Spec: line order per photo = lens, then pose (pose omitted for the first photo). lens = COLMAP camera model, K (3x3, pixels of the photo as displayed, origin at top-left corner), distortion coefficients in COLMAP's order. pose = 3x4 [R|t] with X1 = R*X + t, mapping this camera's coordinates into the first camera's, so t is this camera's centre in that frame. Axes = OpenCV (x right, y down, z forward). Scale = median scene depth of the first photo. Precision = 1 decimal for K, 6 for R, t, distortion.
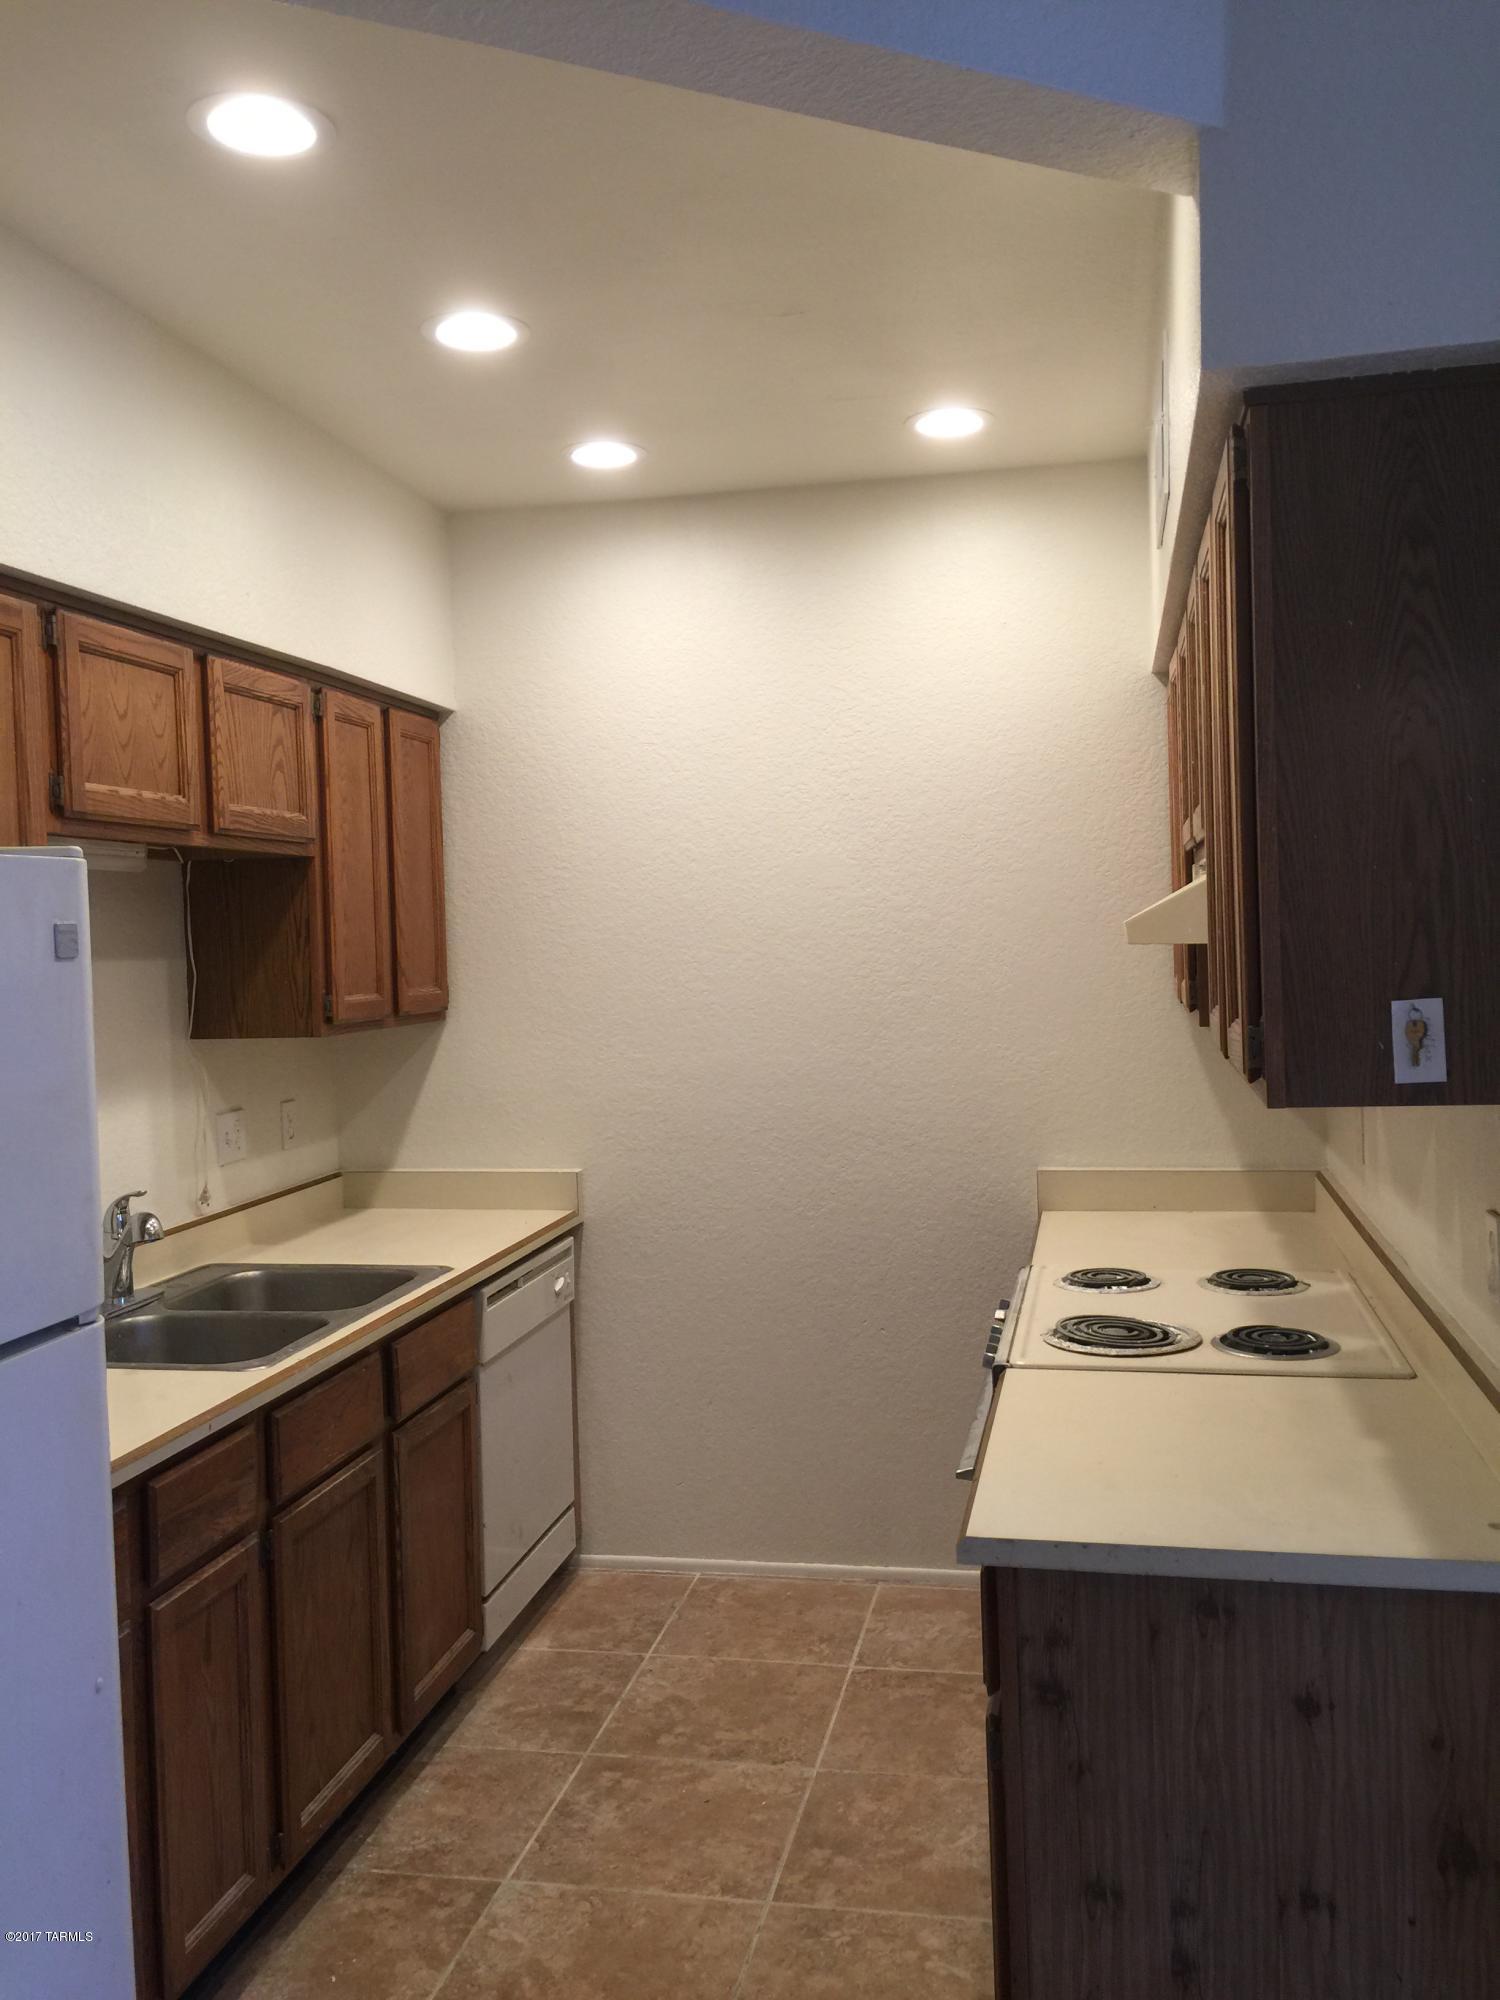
lens RADIAL K [[1705.5, 0, 766.6], [0, 1705.5, 1008.4], [0, 0, 1]] dist [0.066635, -0.096147]
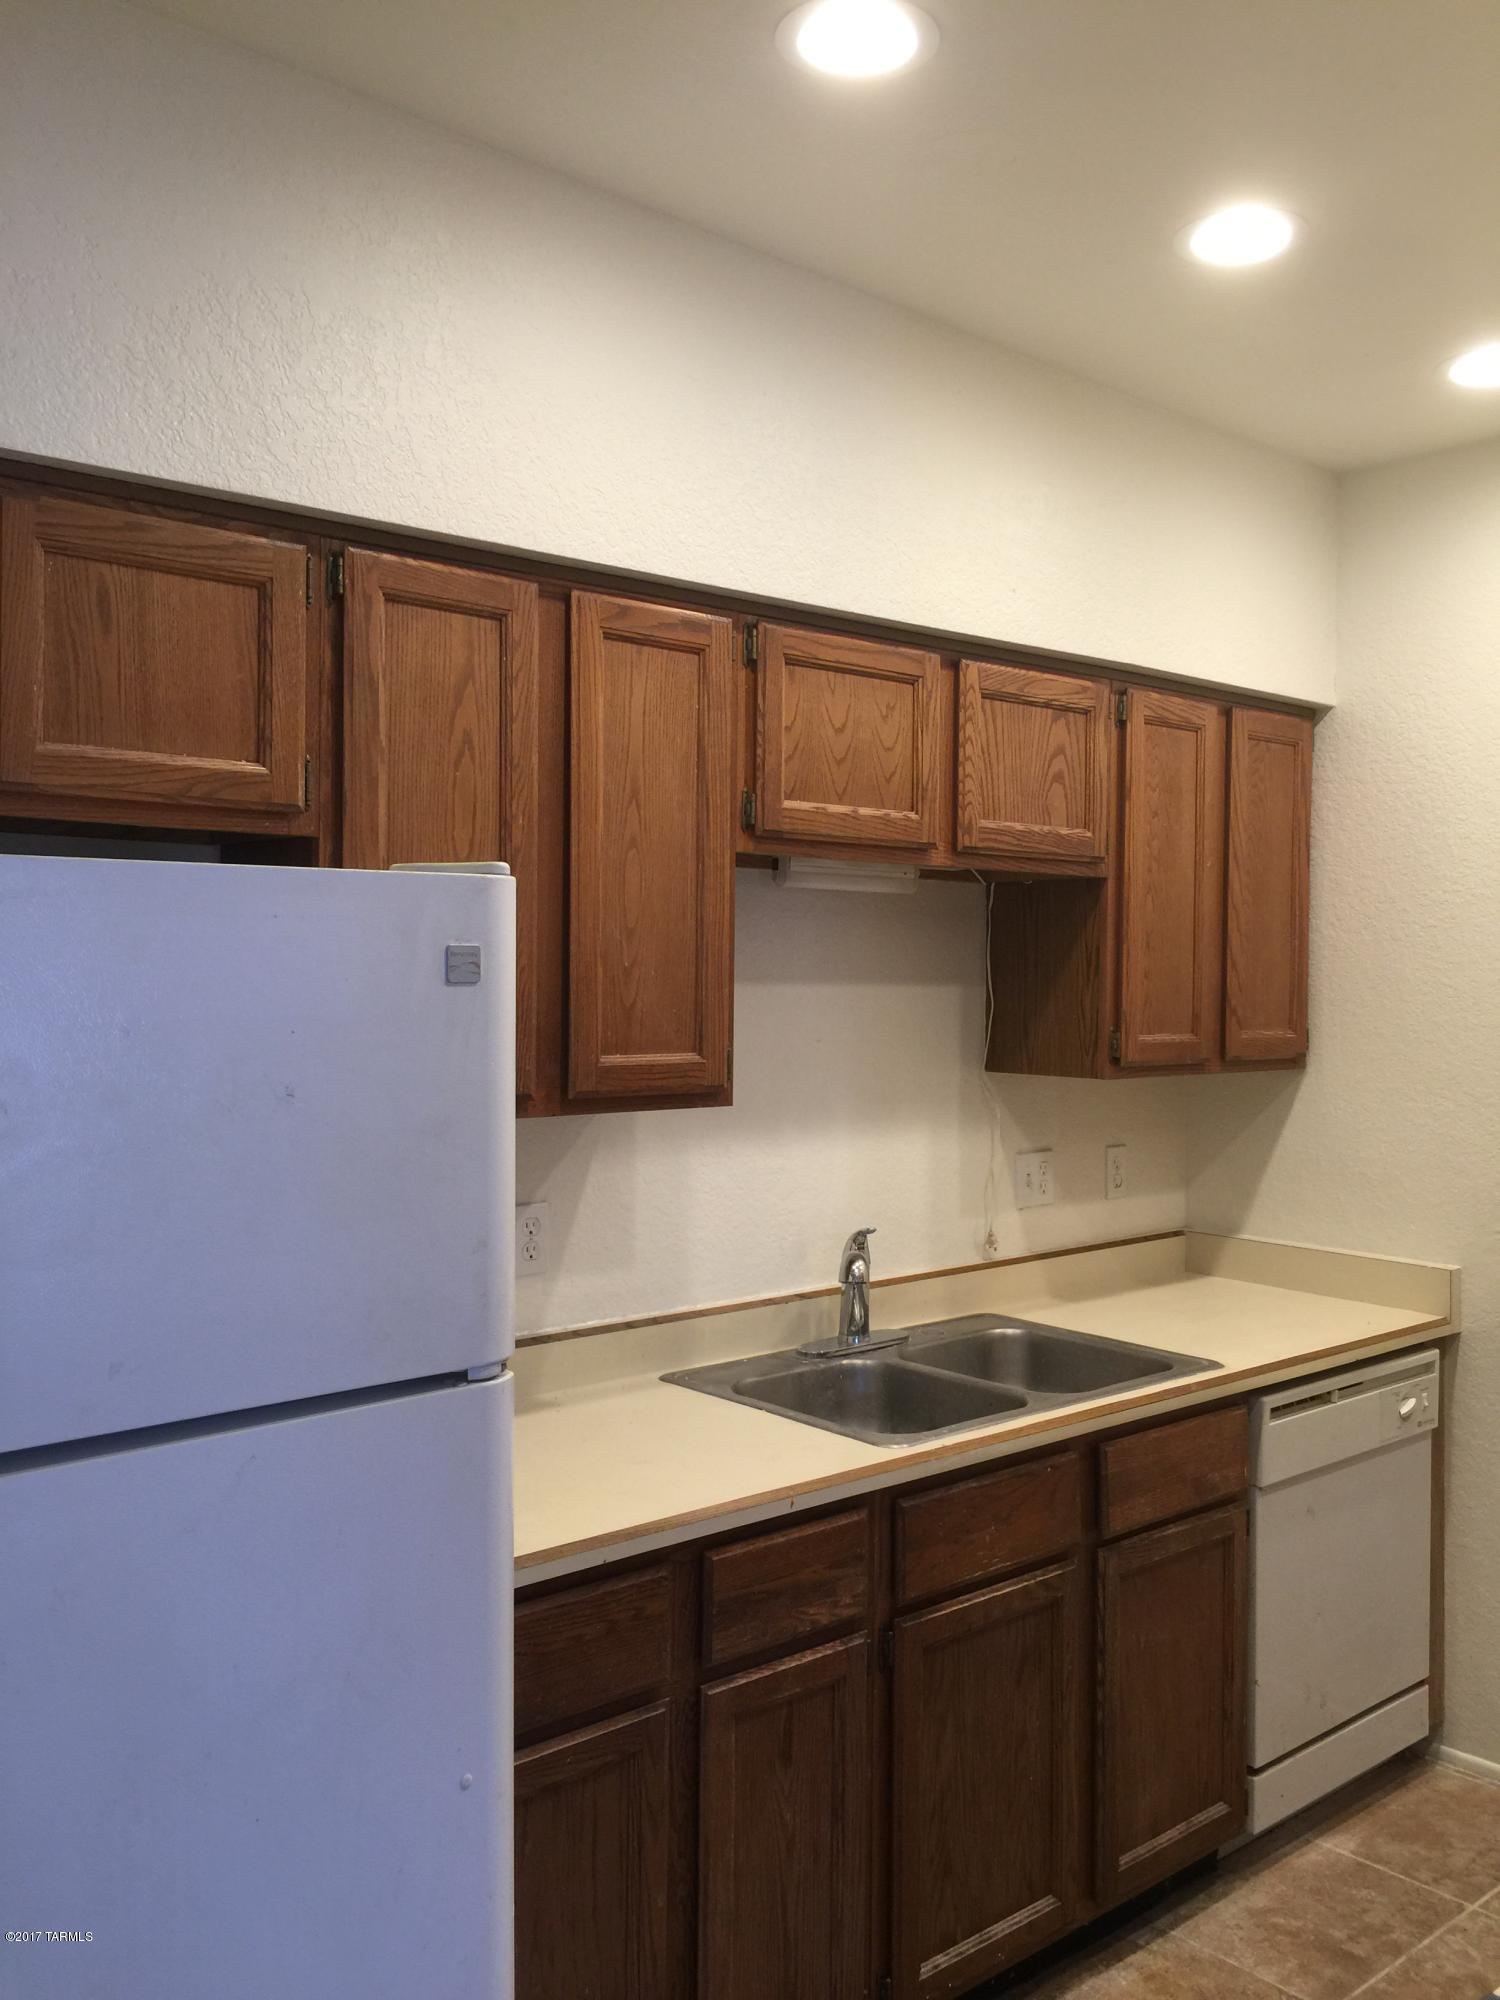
lens RADIAL K [[1705.5, 0, 749.3], [0, 1705.5, 996.6], [0, 0, 1]] dist [0.066635, -0.096147]
pose [[0.790812, 0.043192, -0.610534, 0.139533], [-0.056201, 0.998417, -0.002163, -0.014271], [0.609474, 0.036024, 0.791987, 0.184574]]
